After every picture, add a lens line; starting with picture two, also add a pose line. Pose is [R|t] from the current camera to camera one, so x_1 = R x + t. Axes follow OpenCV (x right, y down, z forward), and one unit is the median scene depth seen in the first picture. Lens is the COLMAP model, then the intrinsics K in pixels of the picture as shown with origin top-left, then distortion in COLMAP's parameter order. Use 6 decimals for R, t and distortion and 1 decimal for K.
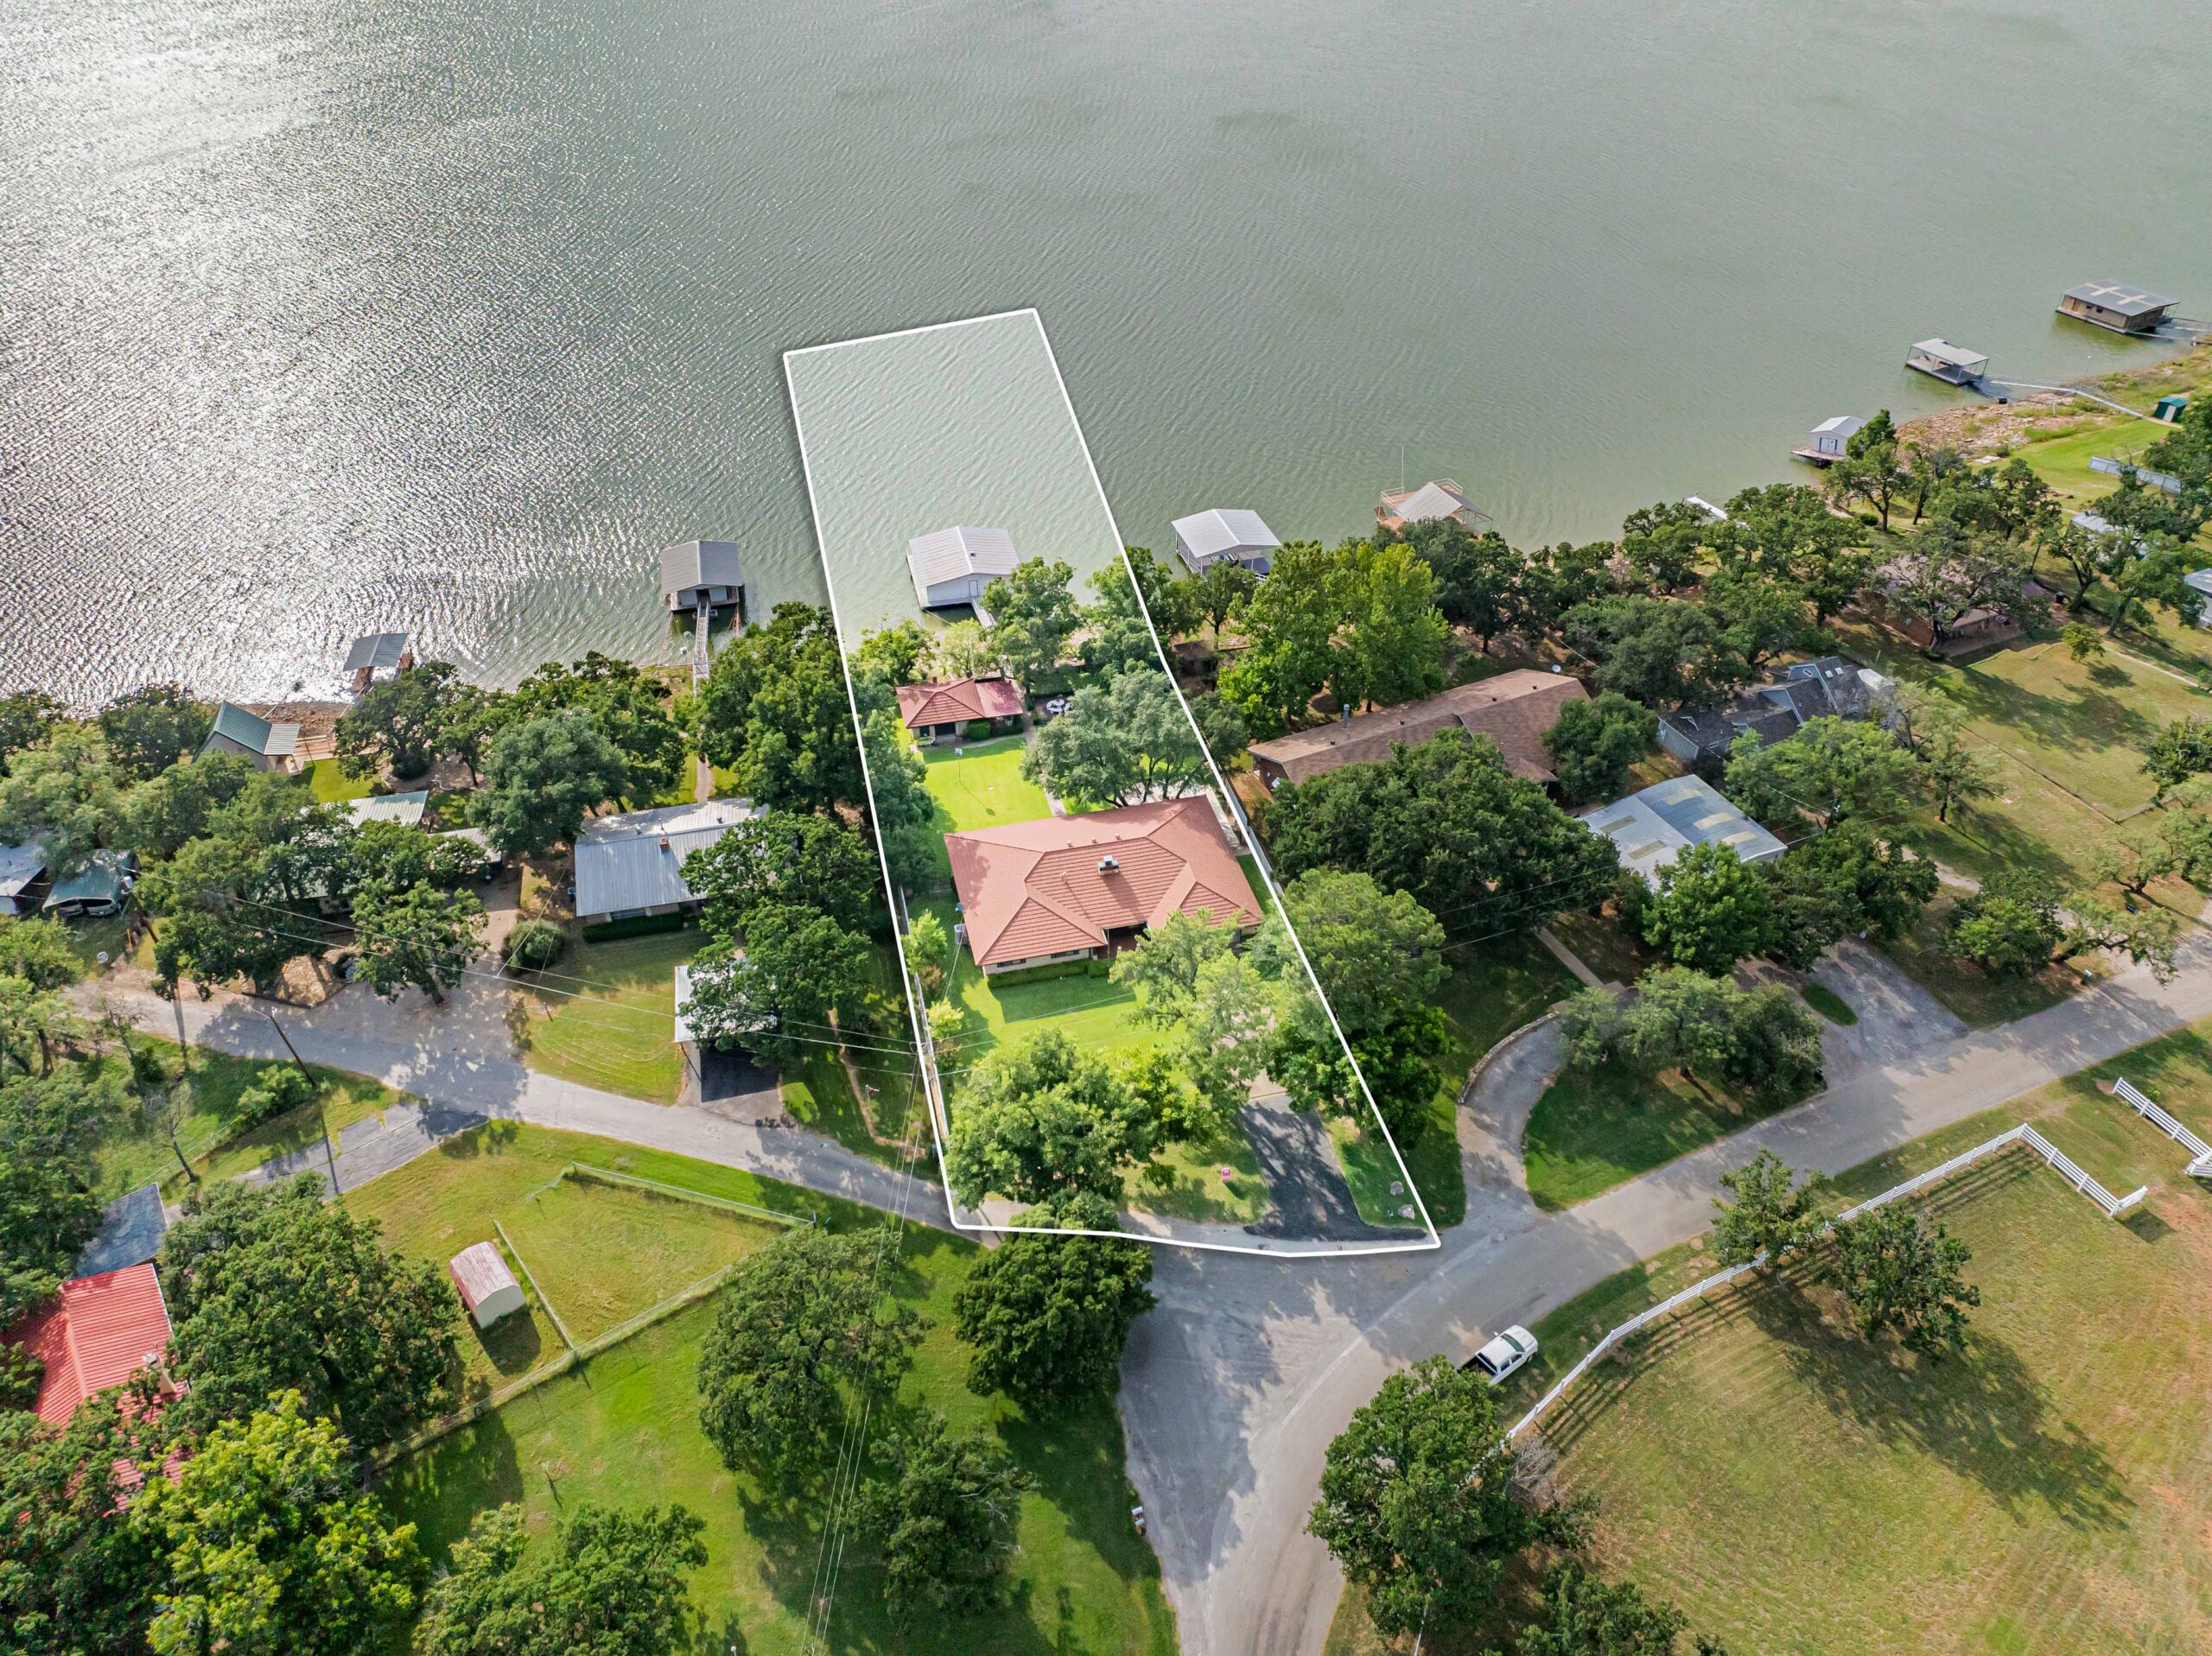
lens RADIAL K [[1429.3, 0, 1106.0], [0, 1429.3, 828.0], [0, 0, 1]] dist [0.000461, -0.000270]
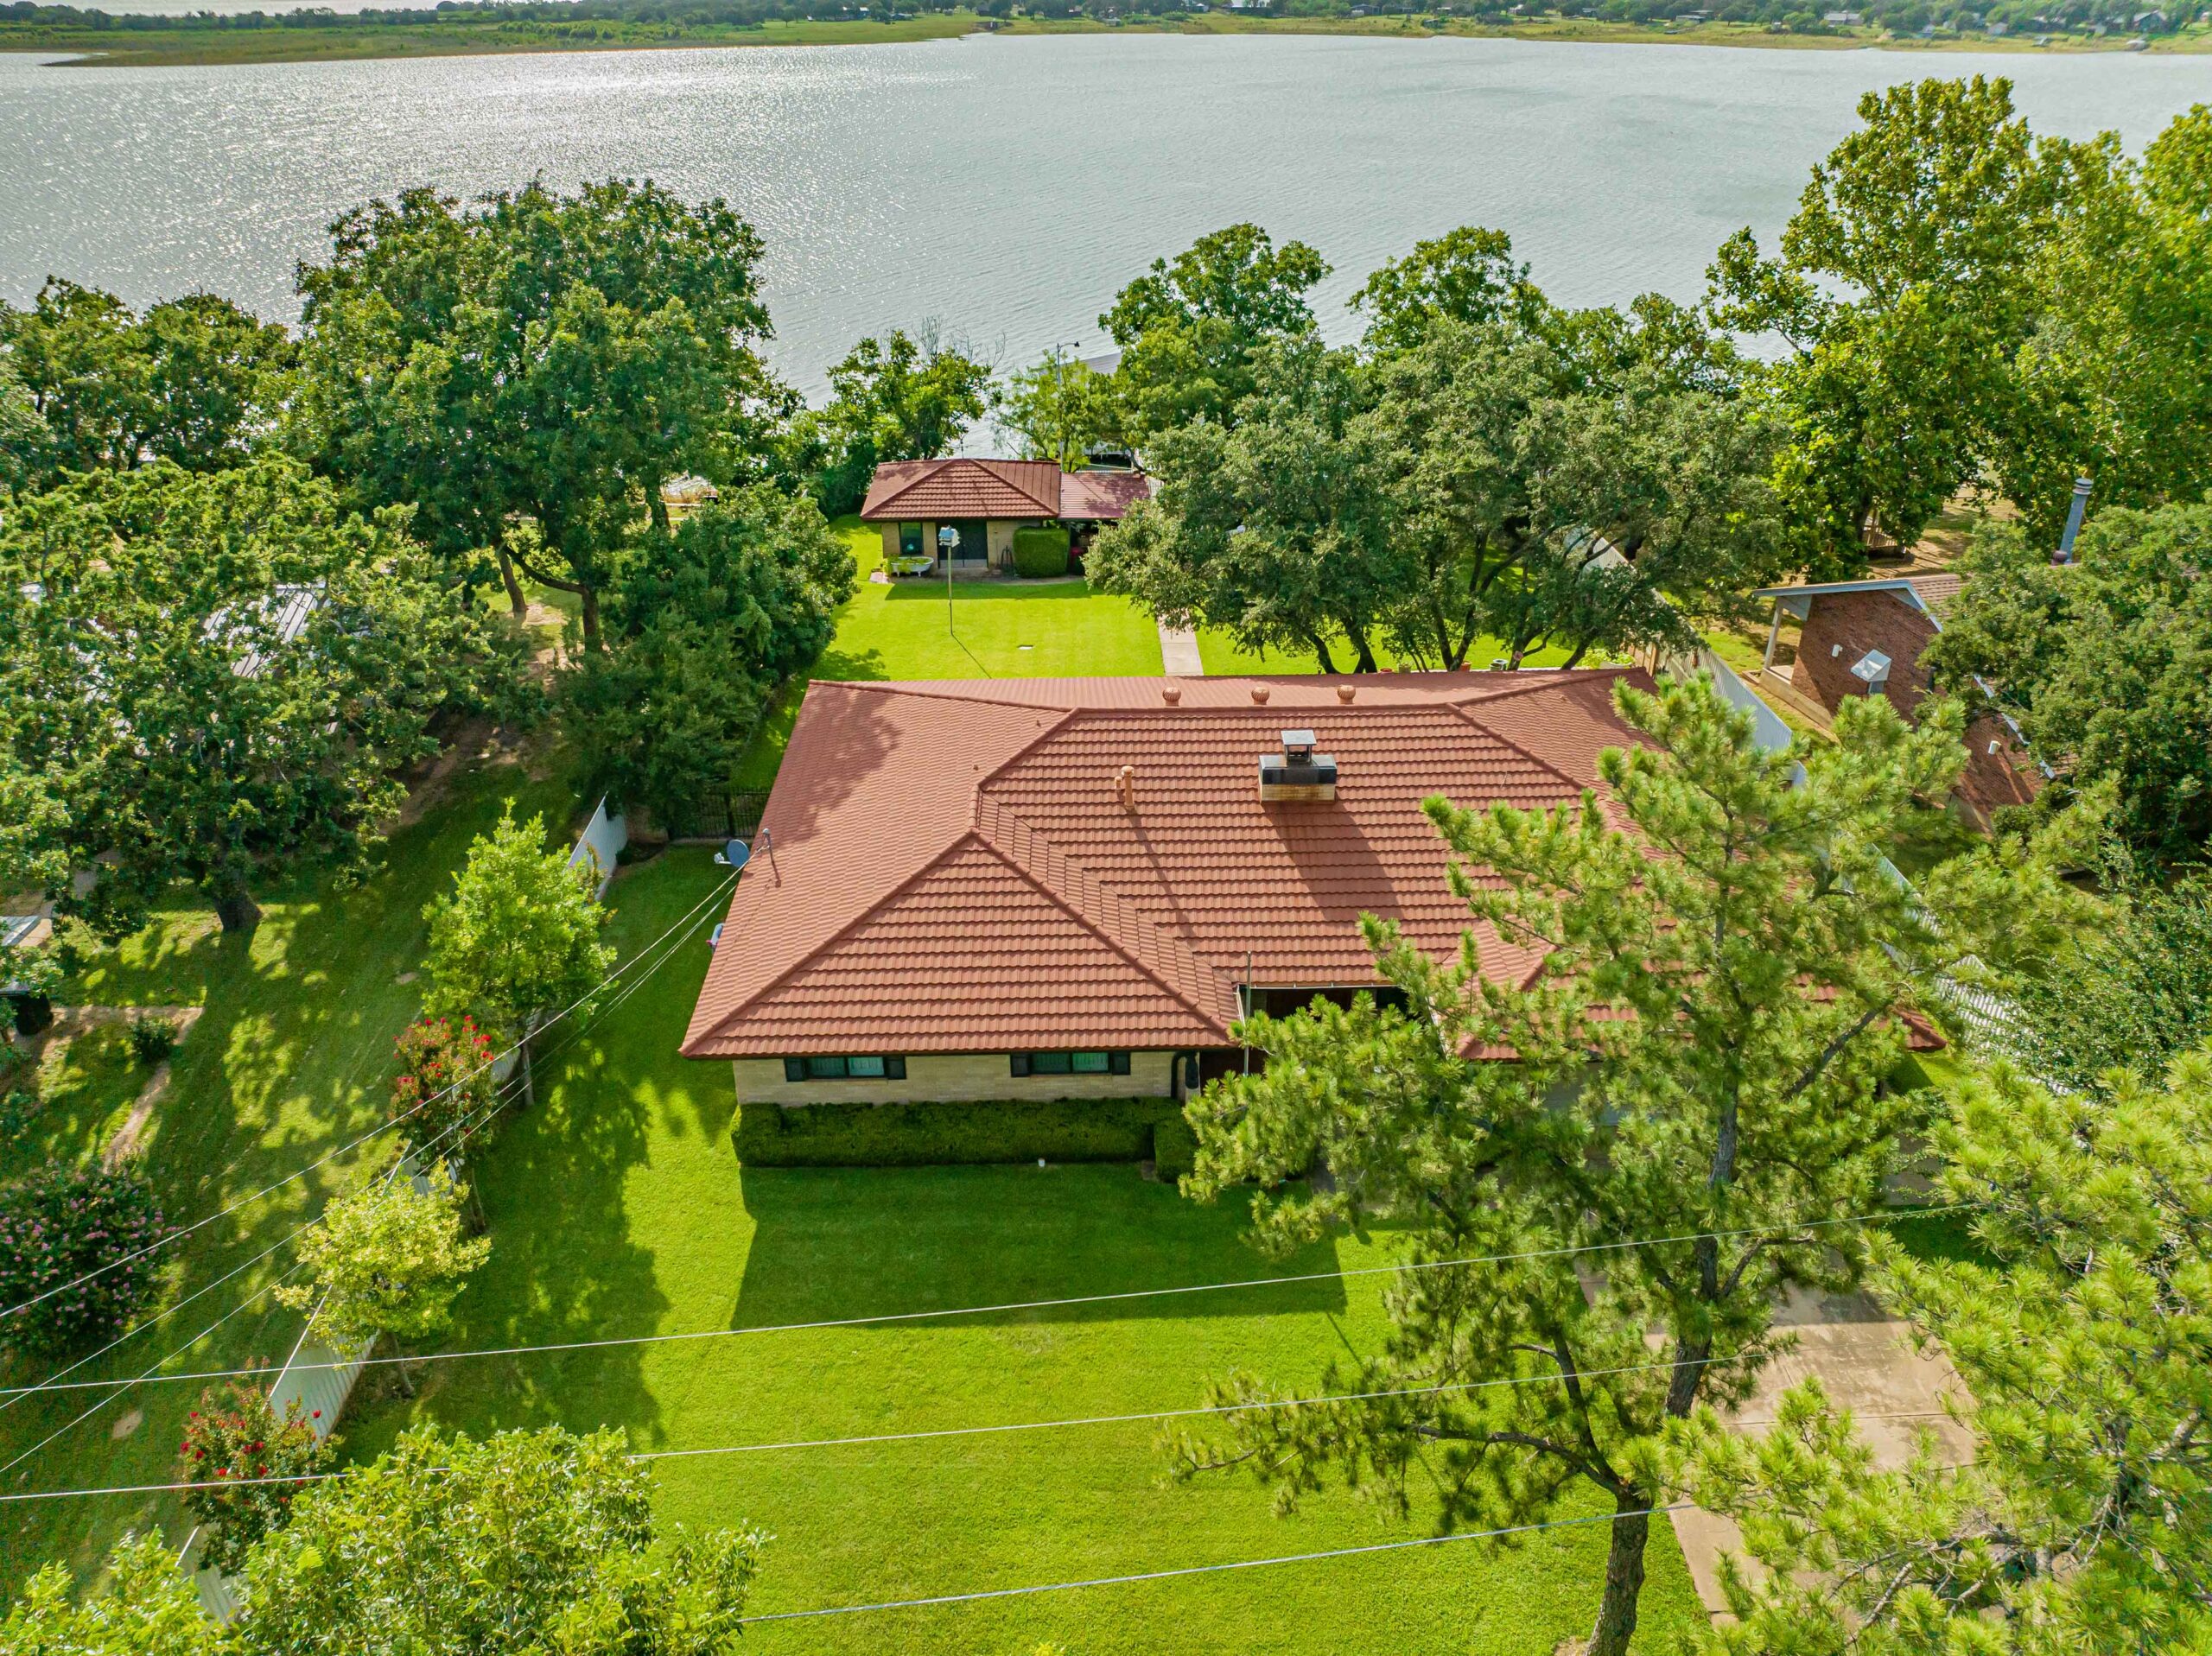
lens RADIAL K [[1429.3, 0, 1106.0], [0, 1429.3, 828.0], [0, 0, 1]] dist [0.000461, -0.000270]
pose [[0.974976, 0.102024, -0.197518, 0.021229], [-0.134103, 0.978530, -0.156509, 0.086580], [0.177310, 0.179080, 0.967725, 0.761563]]
